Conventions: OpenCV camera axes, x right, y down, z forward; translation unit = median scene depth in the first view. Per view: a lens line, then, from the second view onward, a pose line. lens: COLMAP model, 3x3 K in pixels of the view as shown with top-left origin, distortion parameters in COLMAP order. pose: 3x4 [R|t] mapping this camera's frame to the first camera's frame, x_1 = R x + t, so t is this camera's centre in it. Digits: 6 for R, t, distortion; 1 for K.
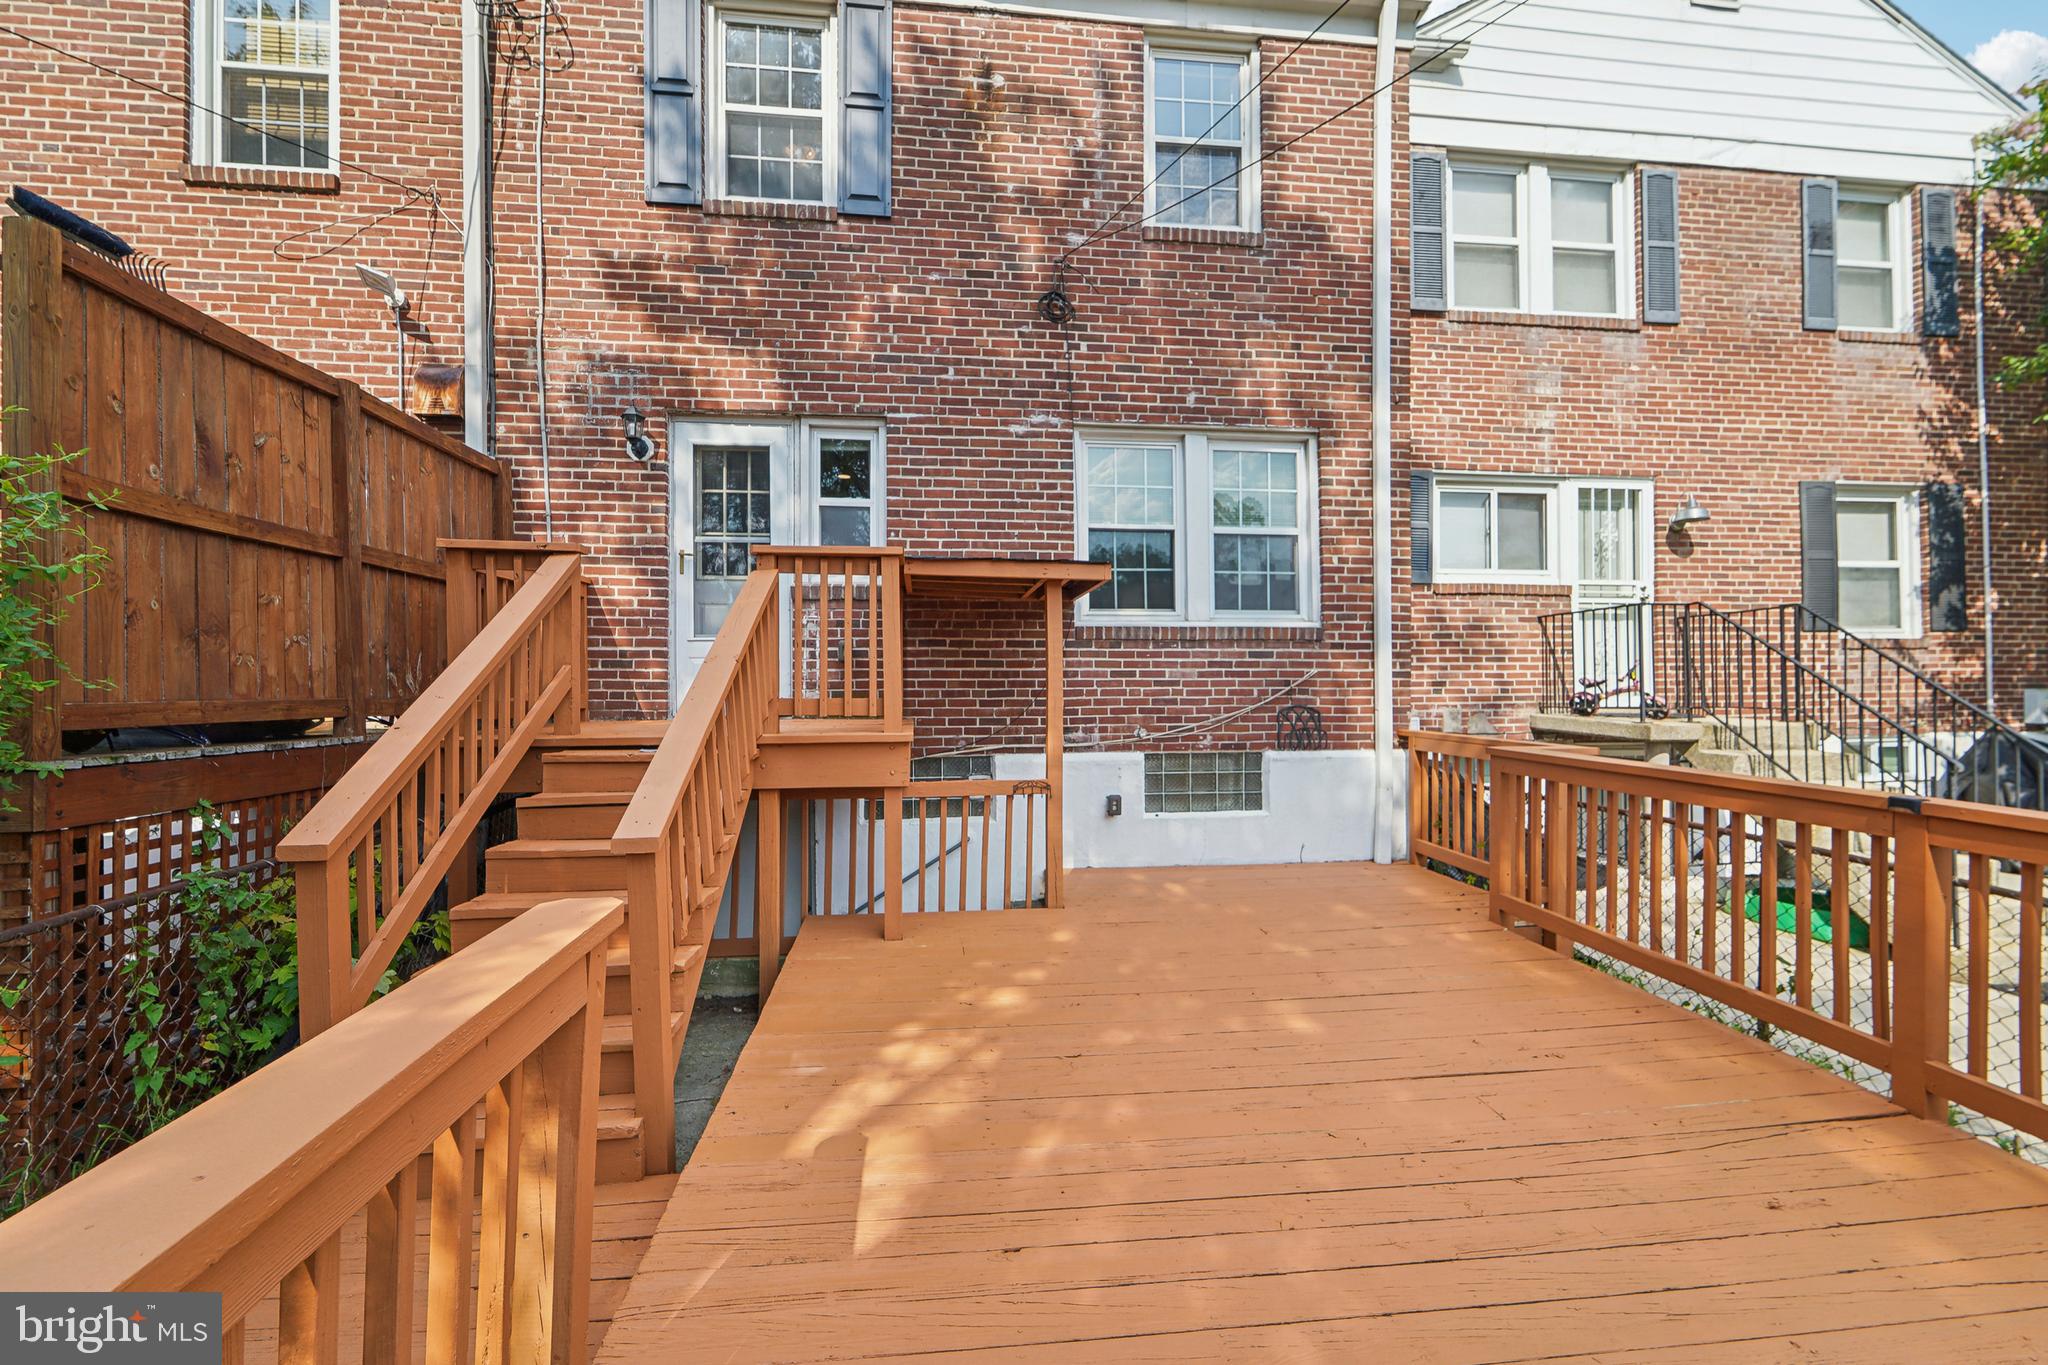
lens RADIAL K [[850.2, 0, 1030.0], [0, 850.2, 683.0], [0, 0, 1]] dist [0.001142, -0.000016]
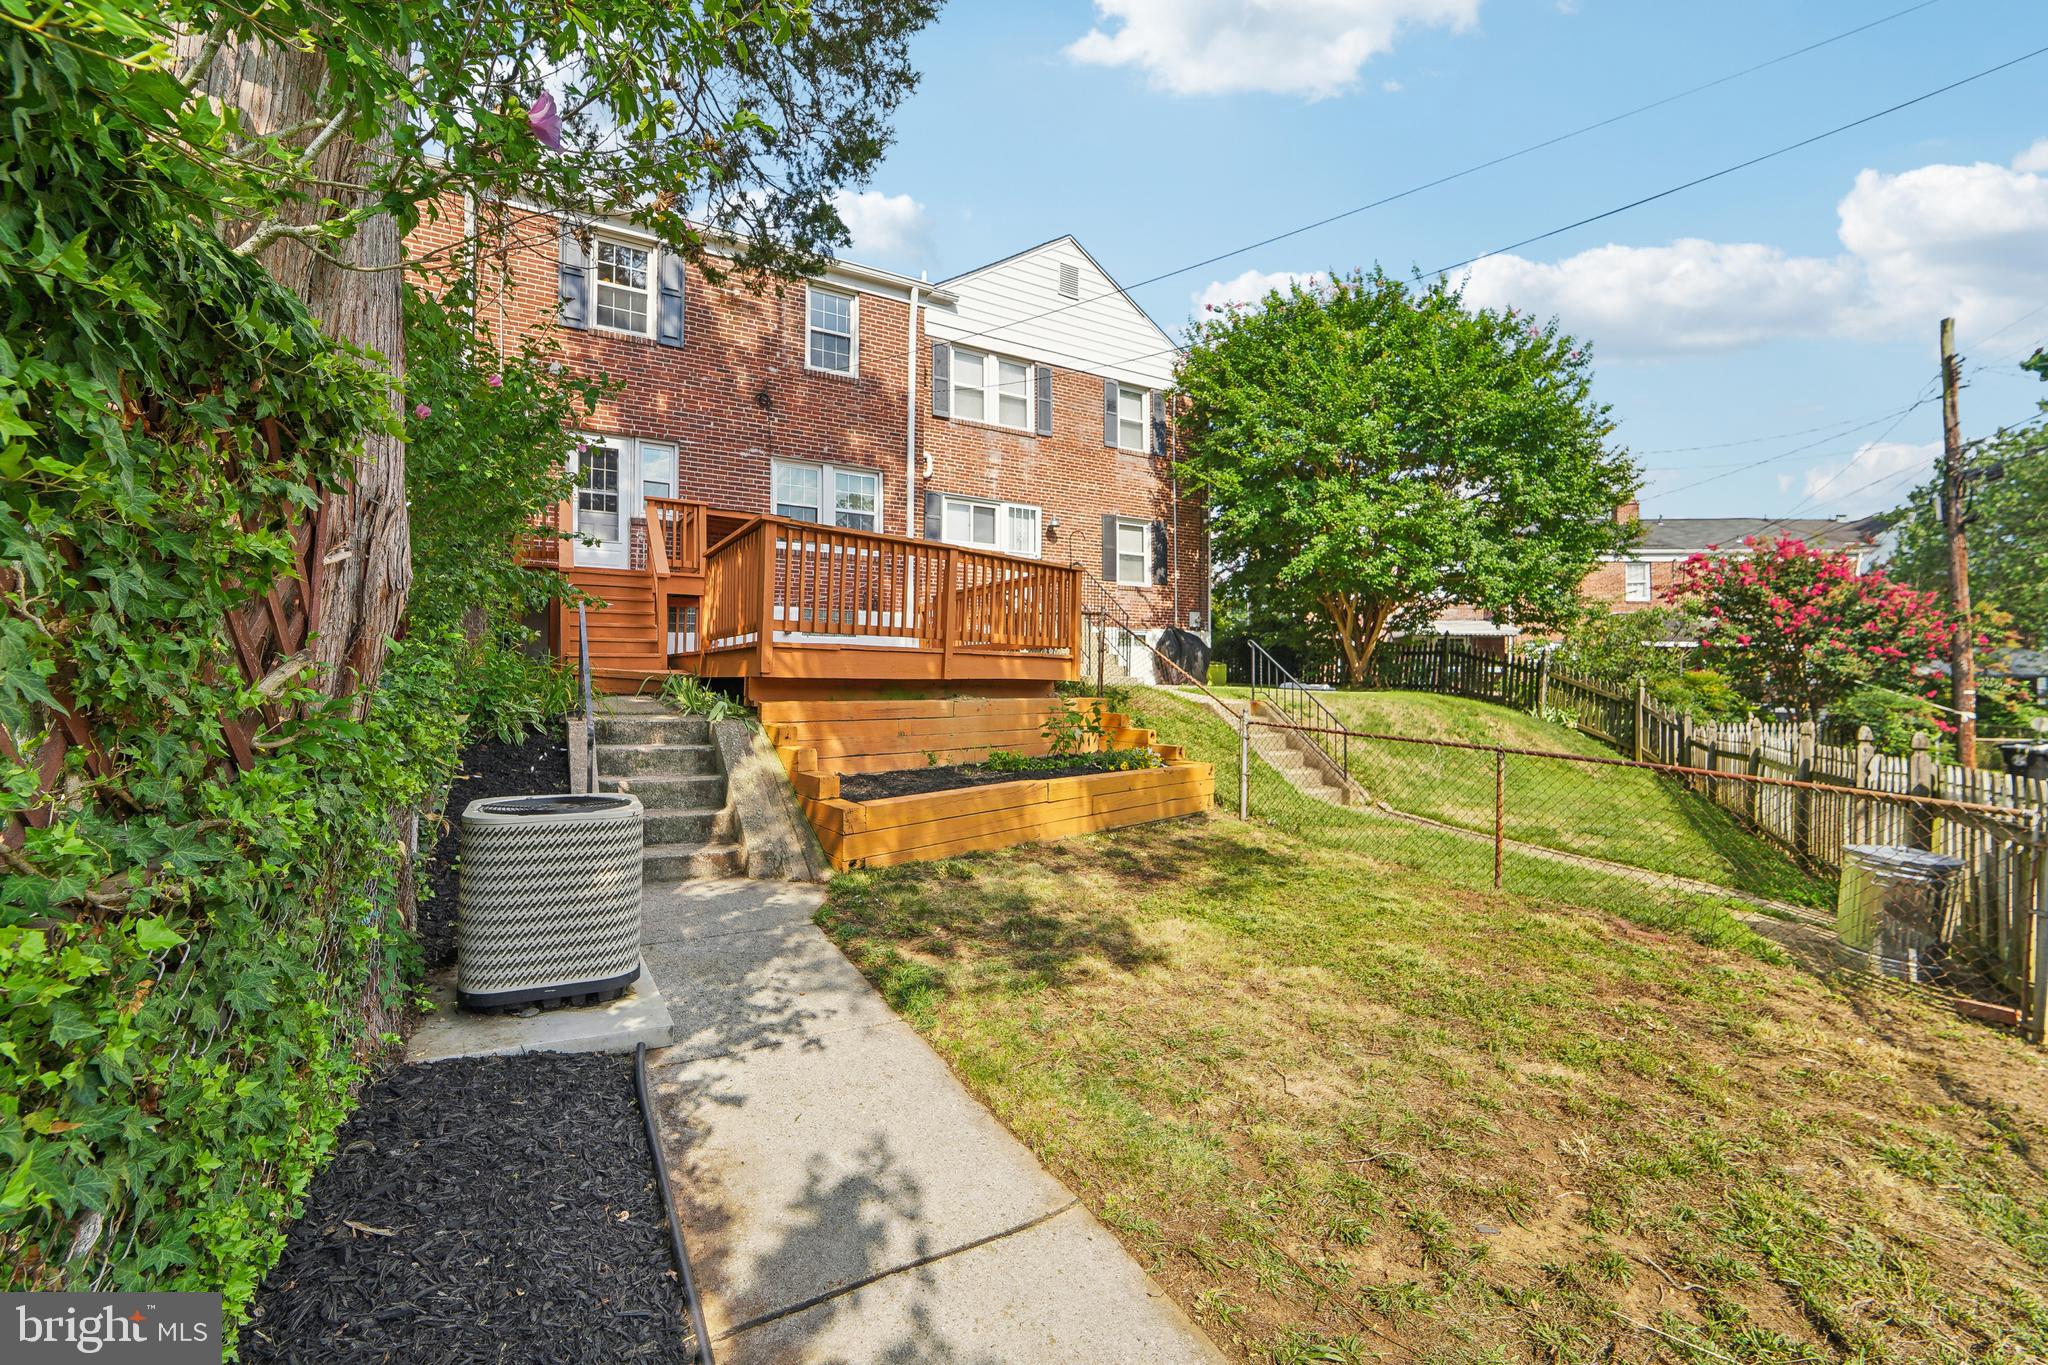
lens RADIAL K [[850.2, 0, 1030.0], [0, 850.2, 683.0], [0, 0, 1]] dist [0.001142, -0.000016]
pose [[0.919671, 0.010958, 0.392536, -0.180391], [-0.012012, 0.999928, 0.000229, 0.263836], [-0.392505, -0.004926, 0.919737, -1.229840]]
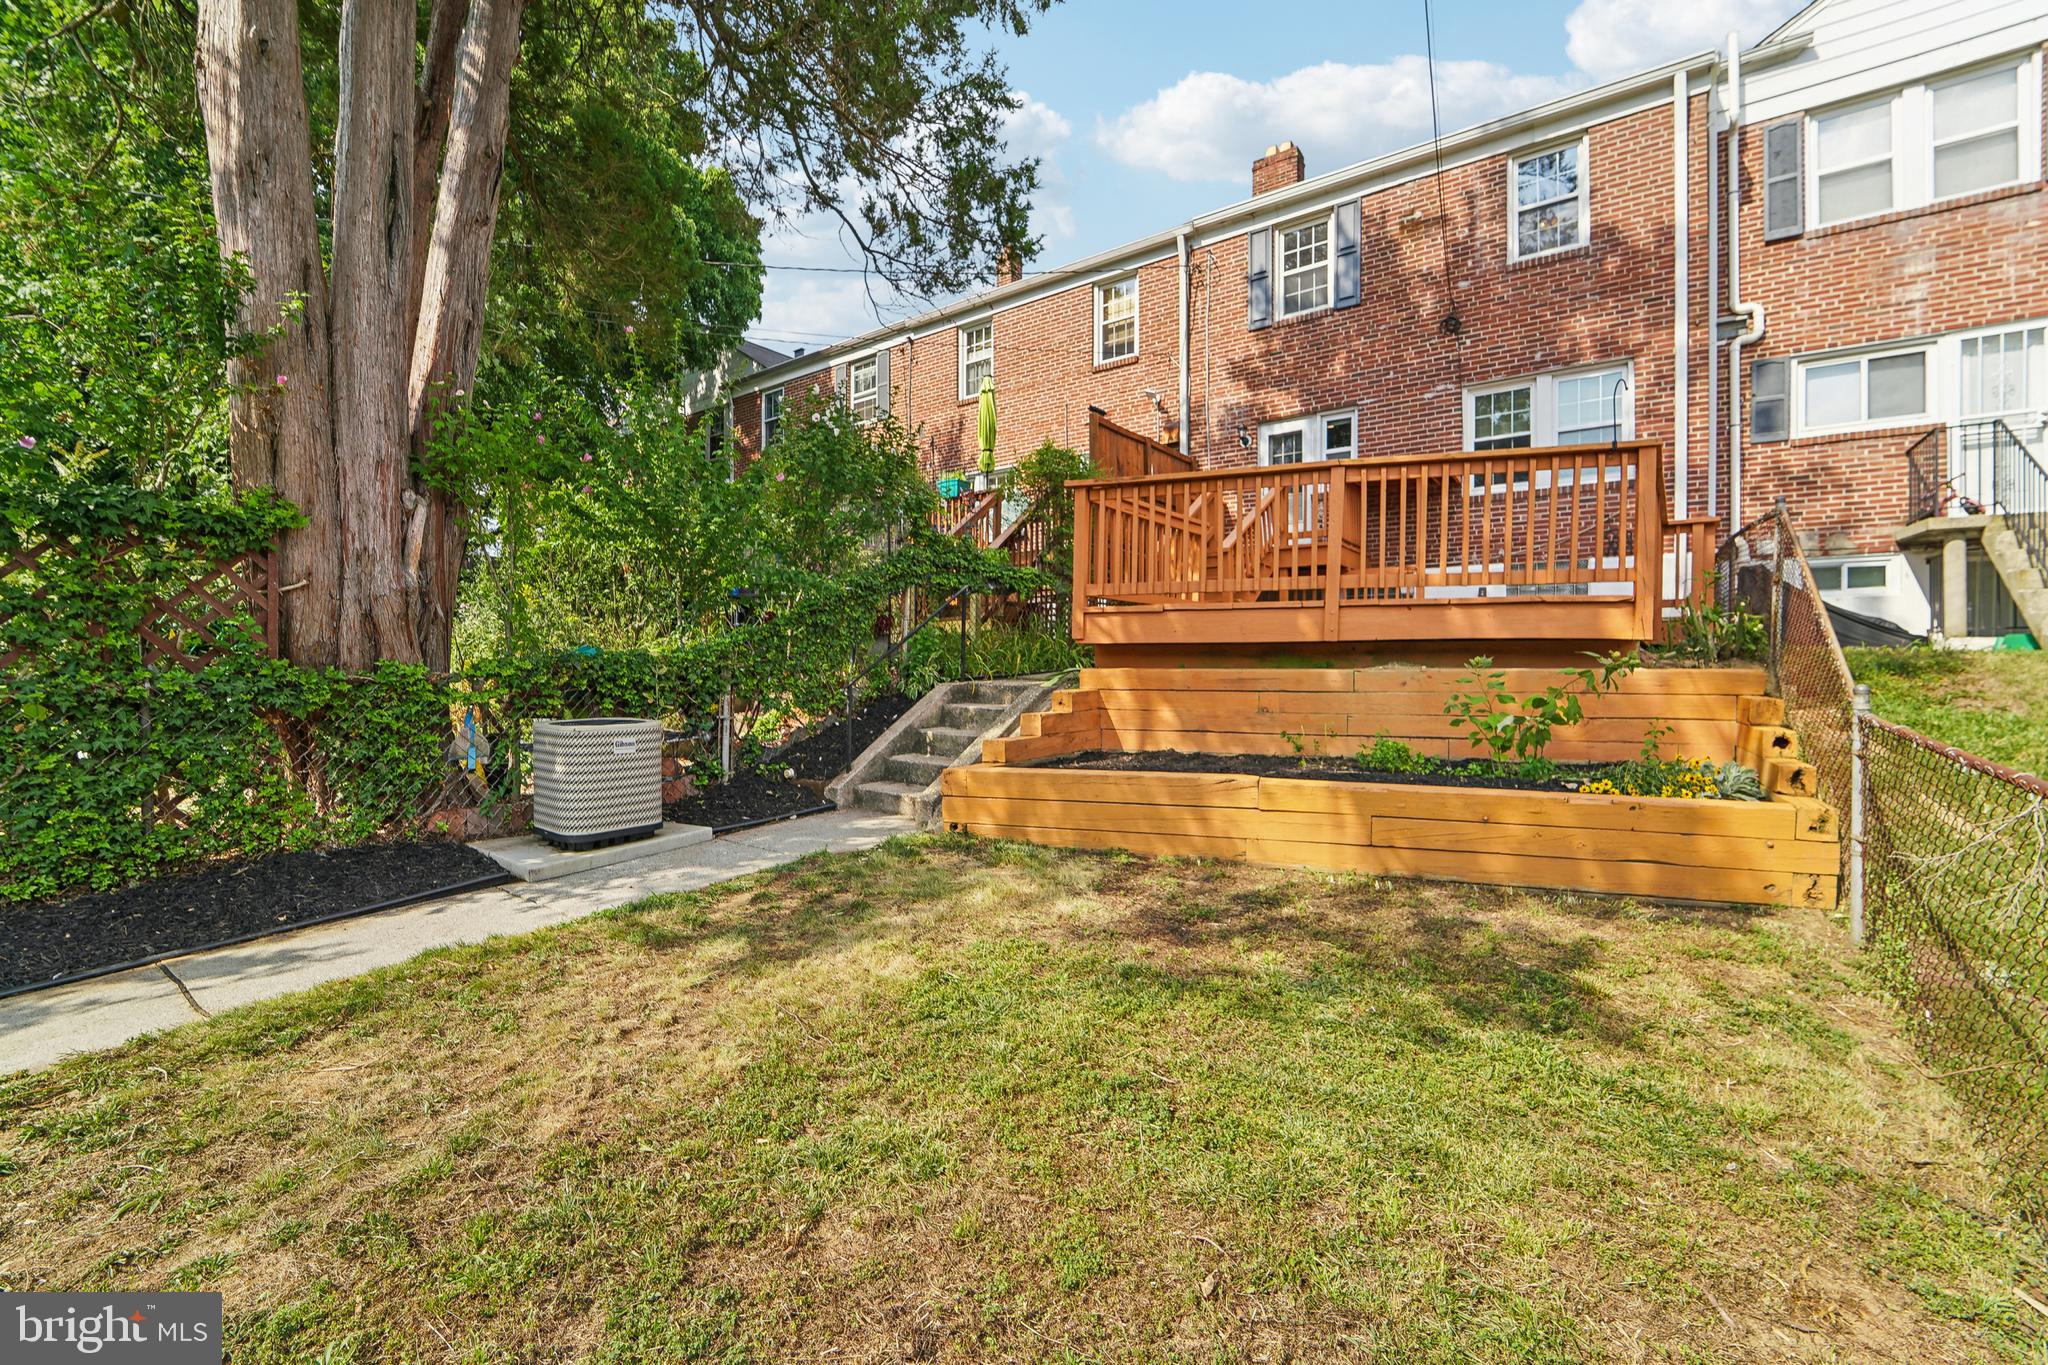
lens RADIAL K [[842.8, 0, 1025.7], [0, 842.8, 686.6], [0, 0, 1]] dist [-0.022232, 0.000290]
pose [[0.723585, 0.018754, -0.689981, 0.601460], [-0.002027, 0.999684, 0.025046, 0.287036], [0.690233, -0.016724, 0.723394, -0.922379]]
